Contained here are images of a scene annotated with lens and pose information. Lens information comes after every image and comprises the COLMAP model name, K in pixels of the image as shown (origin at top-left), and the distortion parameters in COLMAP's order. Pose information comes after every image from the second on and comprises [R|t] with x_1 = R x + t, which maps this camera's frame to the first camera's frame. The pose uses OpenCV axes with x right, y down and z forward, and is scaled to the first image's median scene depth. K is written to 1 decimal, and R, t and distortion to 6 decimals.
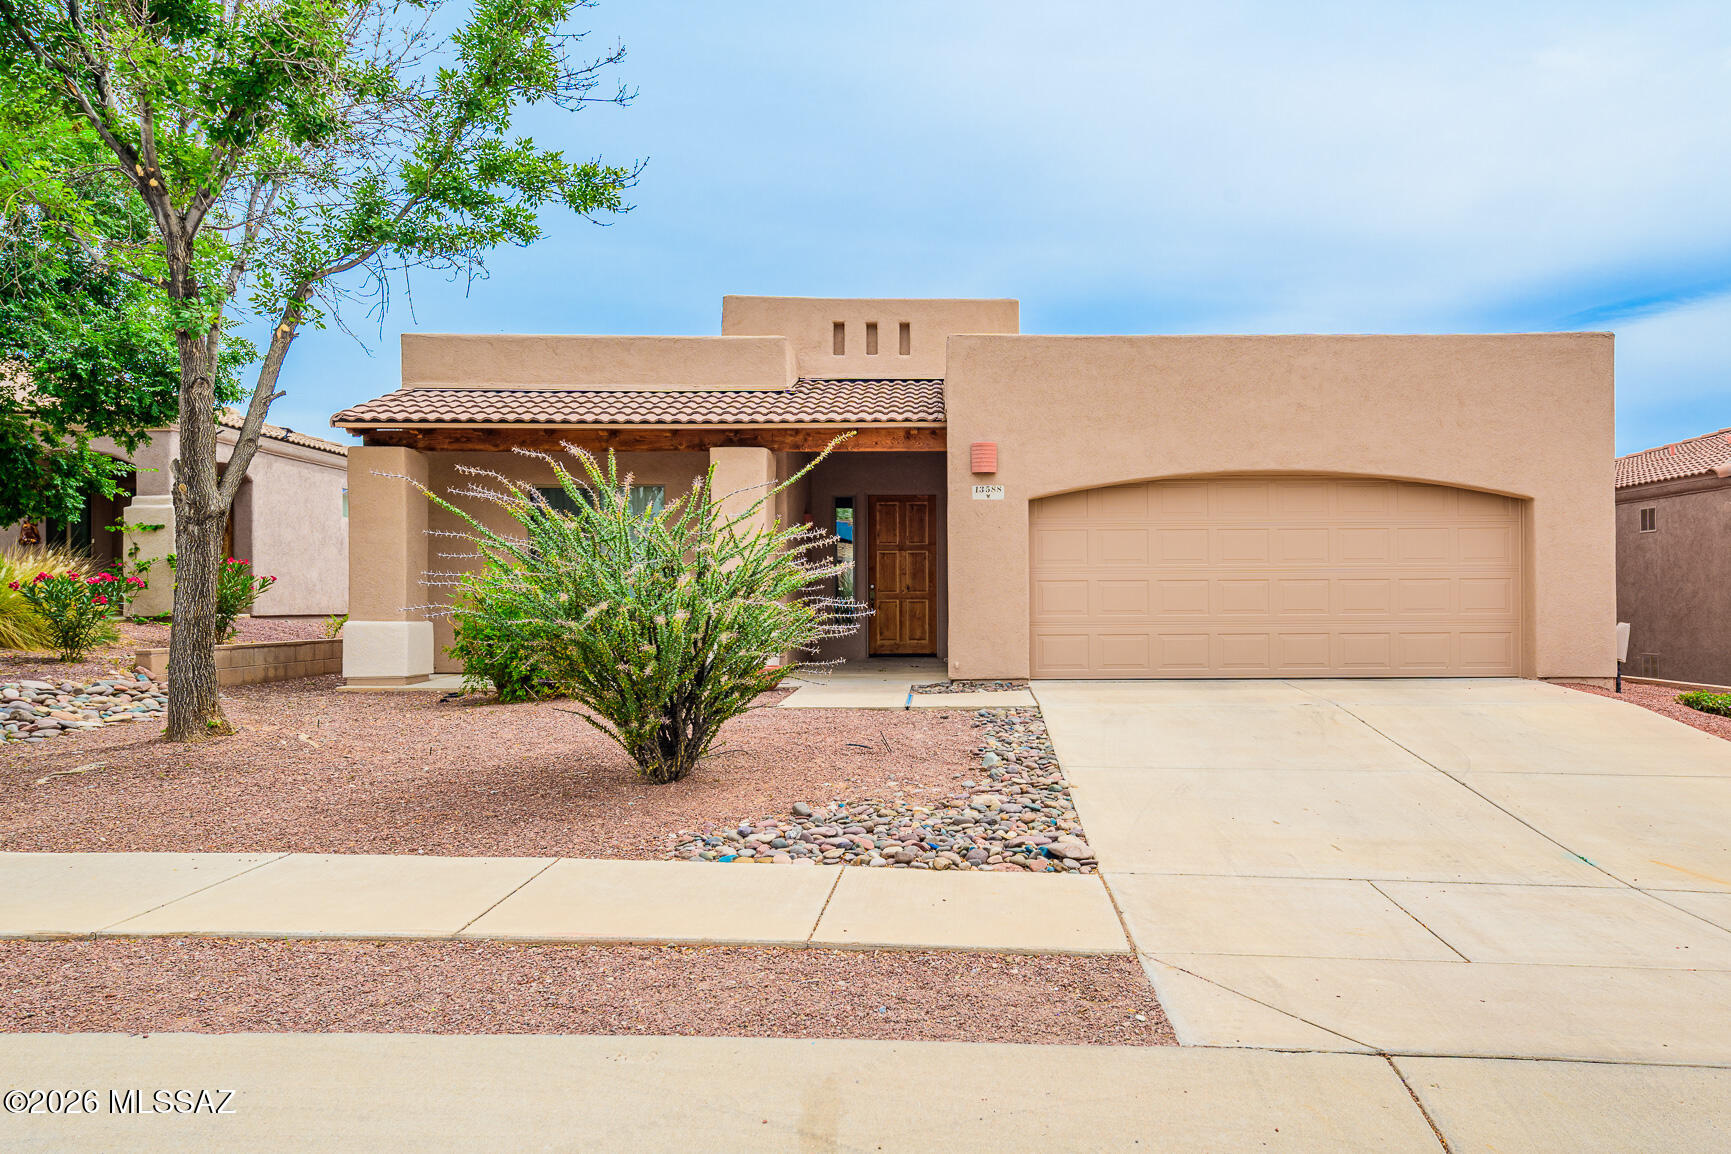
lens RADIAL K [[1296.4, 0, 869.9], [0, 1296.4, 577.1], [0, 0, 1]] dist [0.006416, 0.002916]
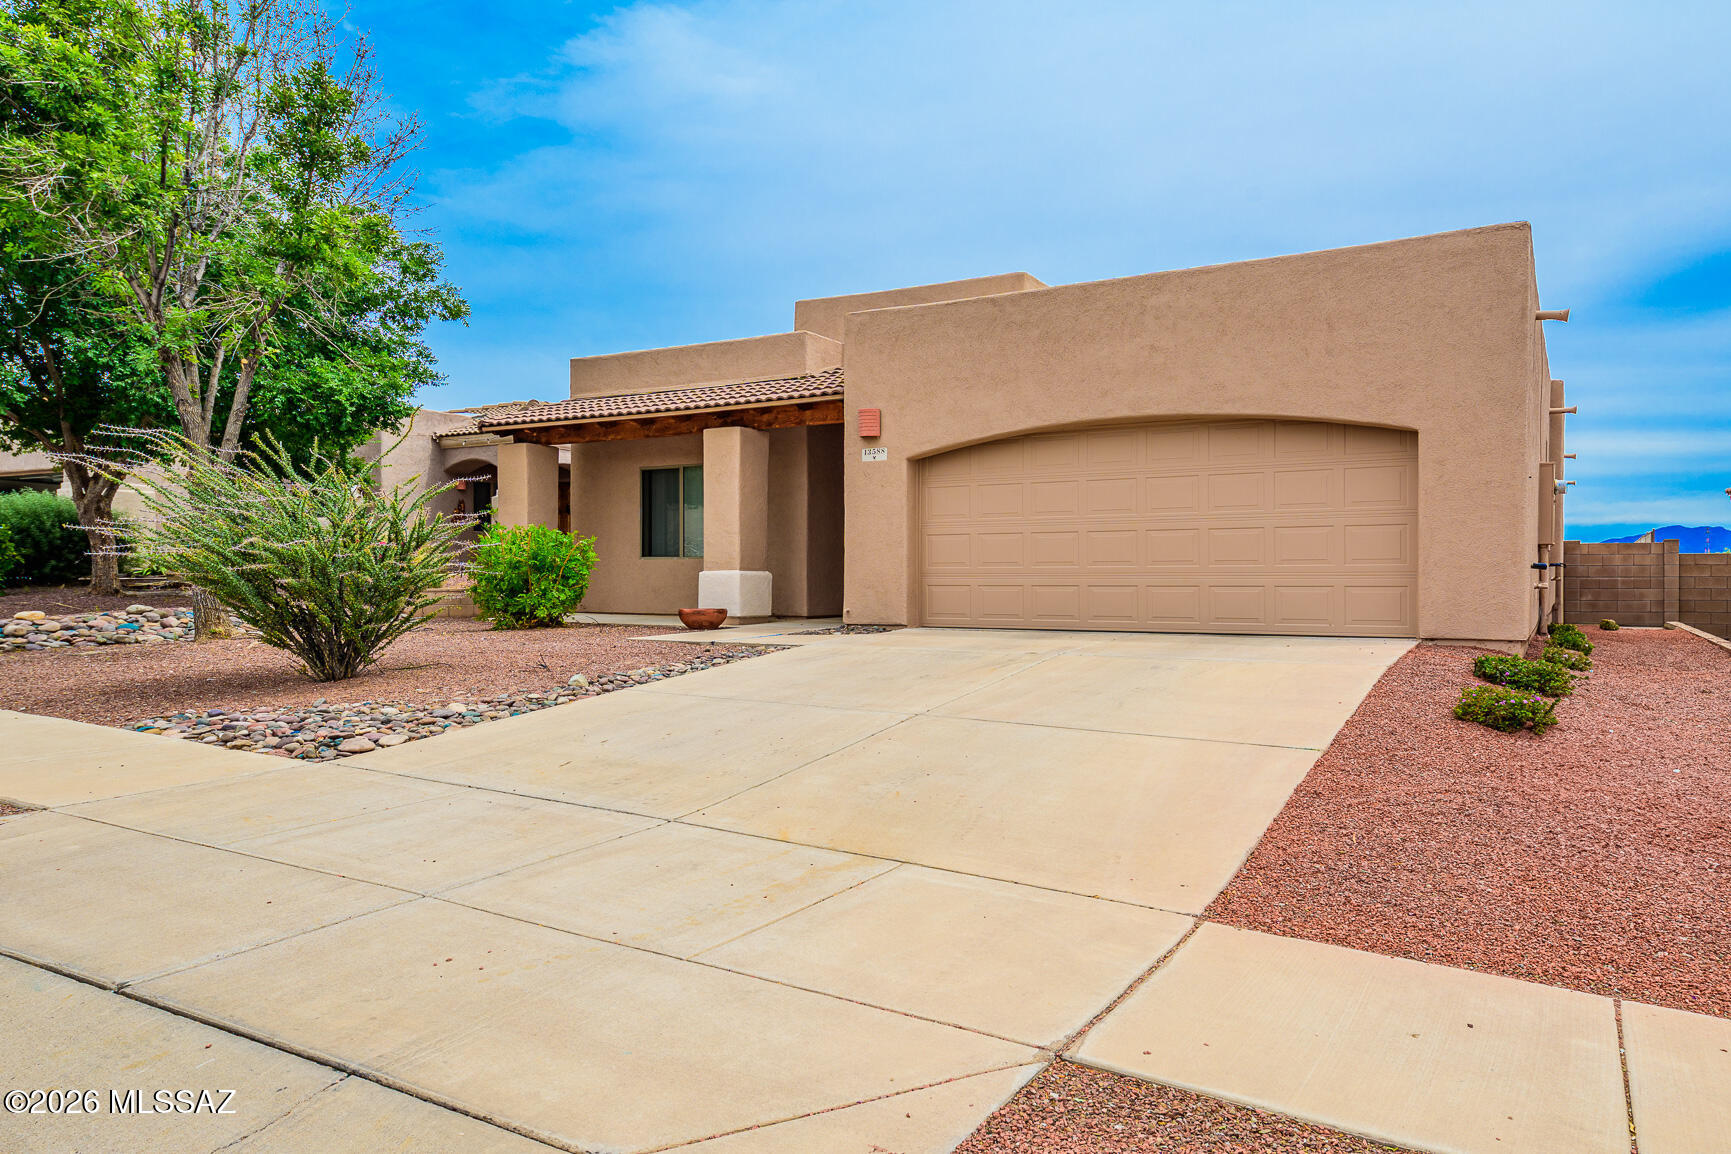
lens RADIAL K [[1096.9, 0, 864.0], [0, 1096.9, 578.9], [0, 0, 1]] dist [0.002044, -0.000133]
pose [[0.873165, 0.006055, -0.487388, 0.535583], [0.003912, 0.999804, 0.019431, 0.021789], [0.487410, -0.018873, 0.872969, 0.183815]]
